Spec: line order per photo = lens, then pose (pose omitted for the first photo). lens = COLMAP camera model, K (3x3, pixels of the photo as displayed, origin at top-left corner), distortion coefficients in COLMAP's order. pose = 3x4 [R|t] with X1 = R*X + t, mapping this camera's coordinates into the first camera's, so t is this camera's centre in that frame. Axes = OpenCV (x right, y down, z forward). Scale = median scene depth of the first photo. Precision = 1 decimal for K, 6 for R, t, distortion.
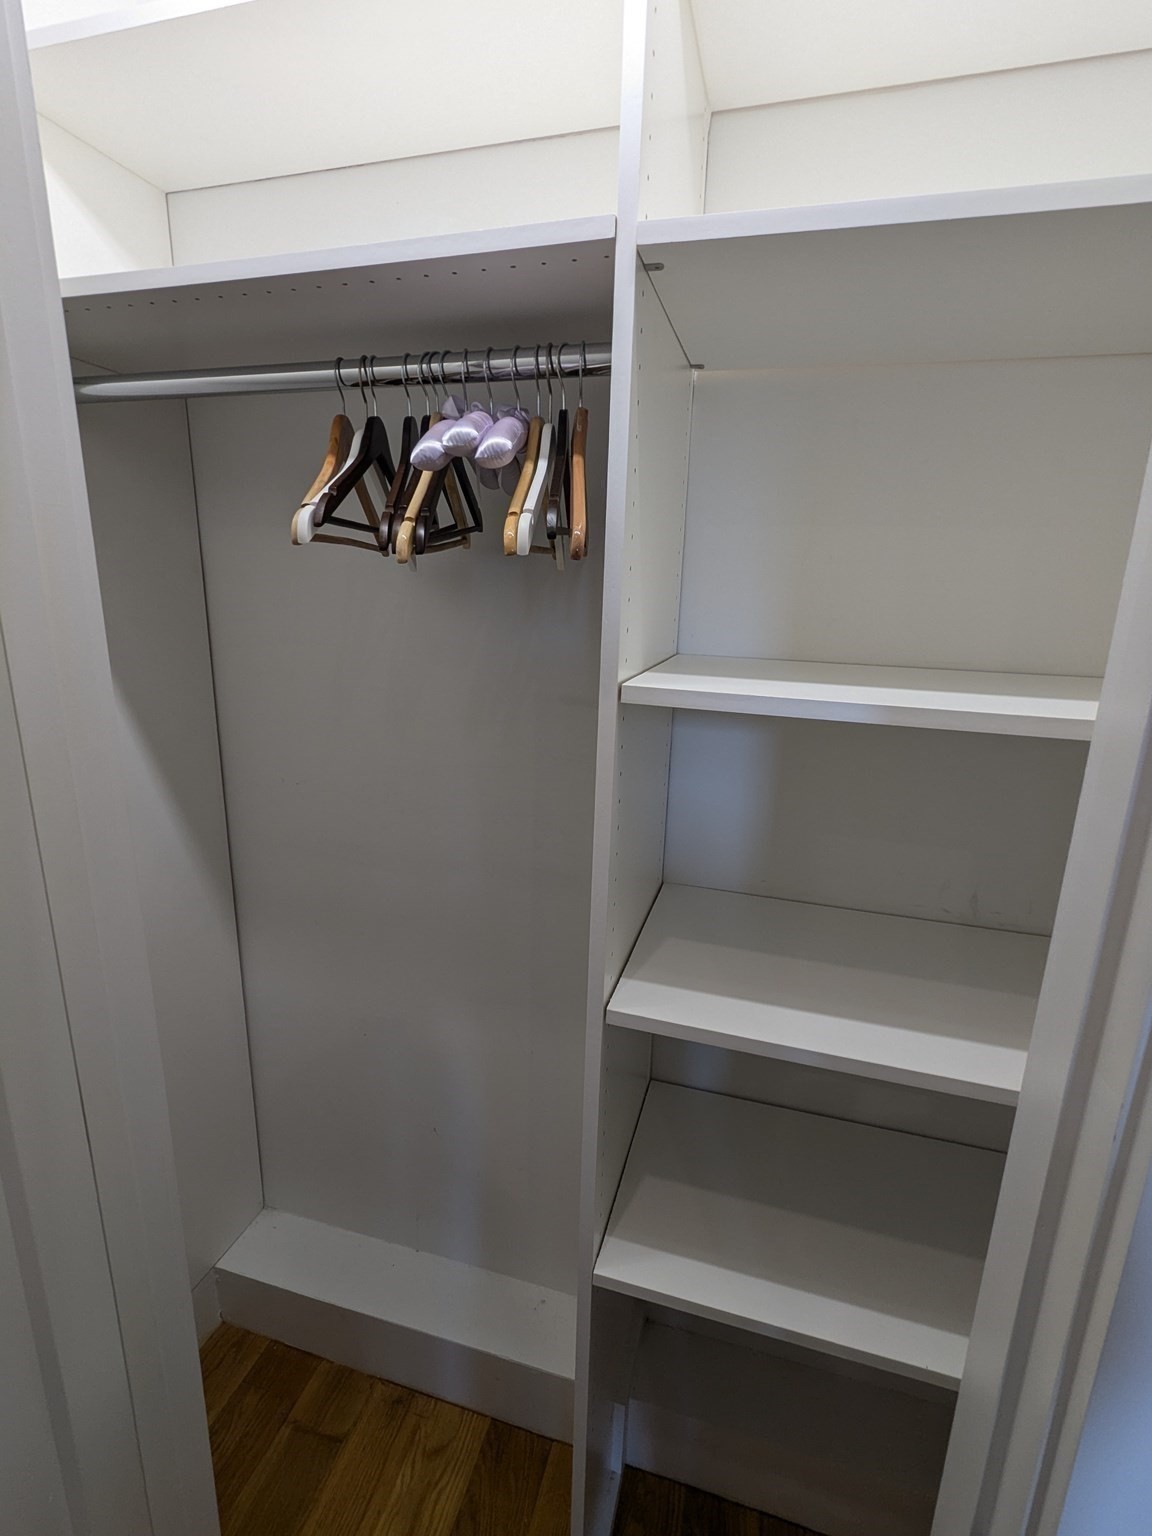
lens RADIAL K [[729.8, 0, 575.8], [0, 729.8, 769.7], [0, 0, 1]] dist [-0.000183, 0.000275]
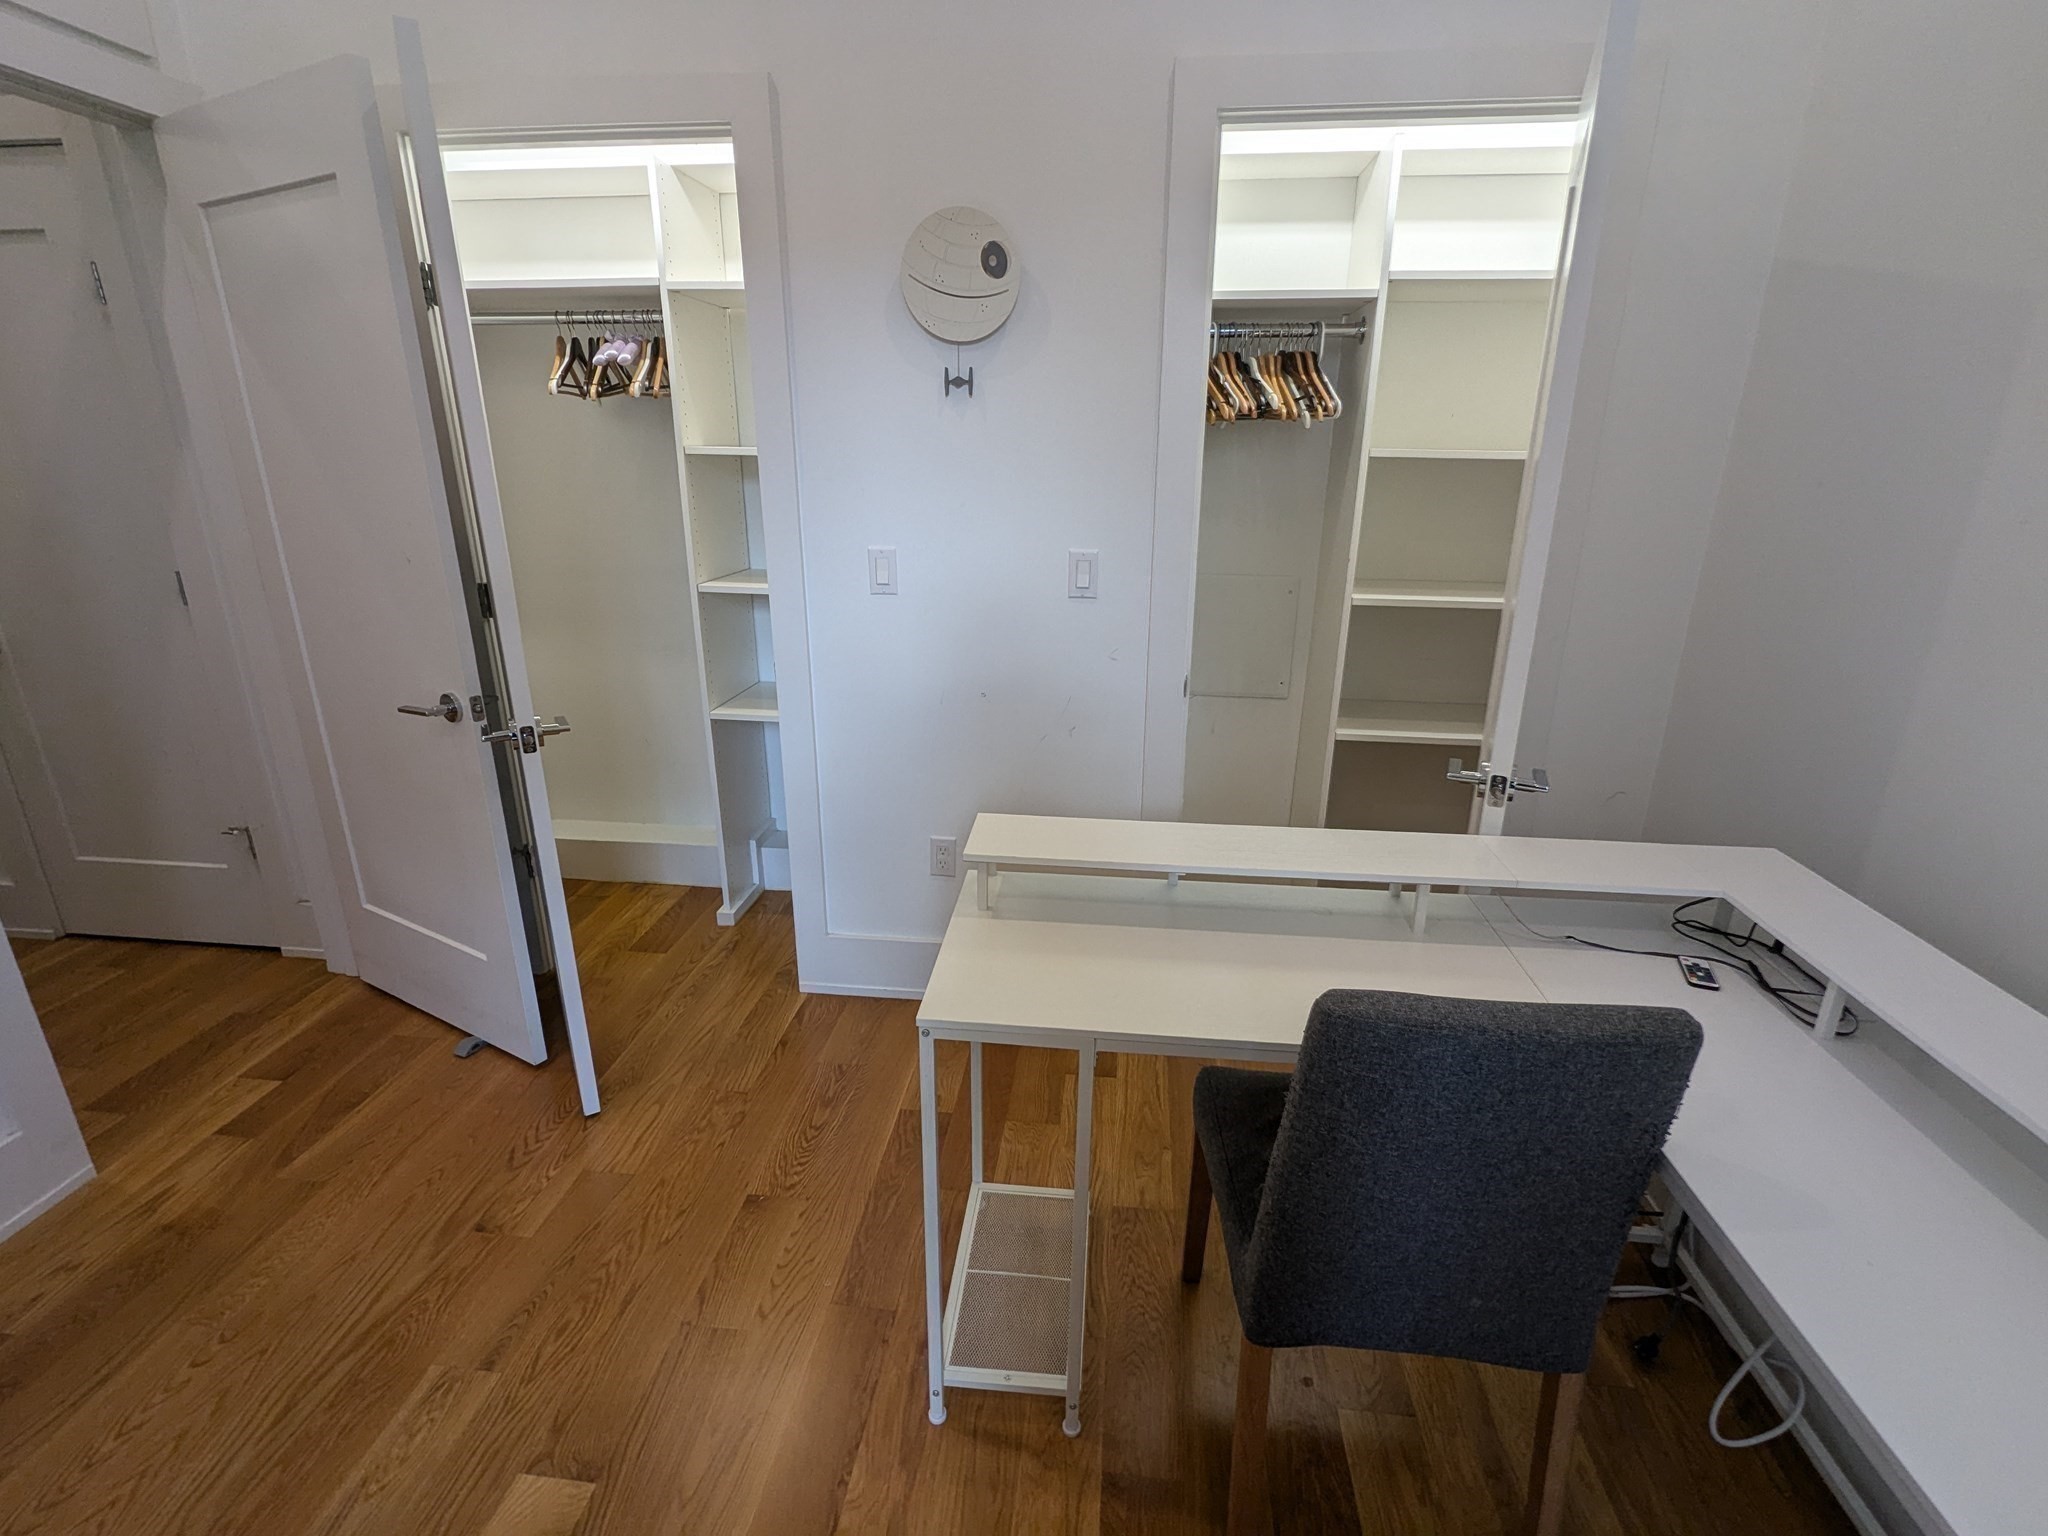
lens RADIAL K [[973.1, 0, 1020.9], [0, 973.1, 767.1], [0, 0, 1]] dist [-0.000183, 0.000275]
pose [[0.986178, -0.073999, 0.148247, 0.615323], [0.062579, 0.994807, 0.080273, 0.782216], [-0.153417, -0.069886, 0.985687, -2.583270]]
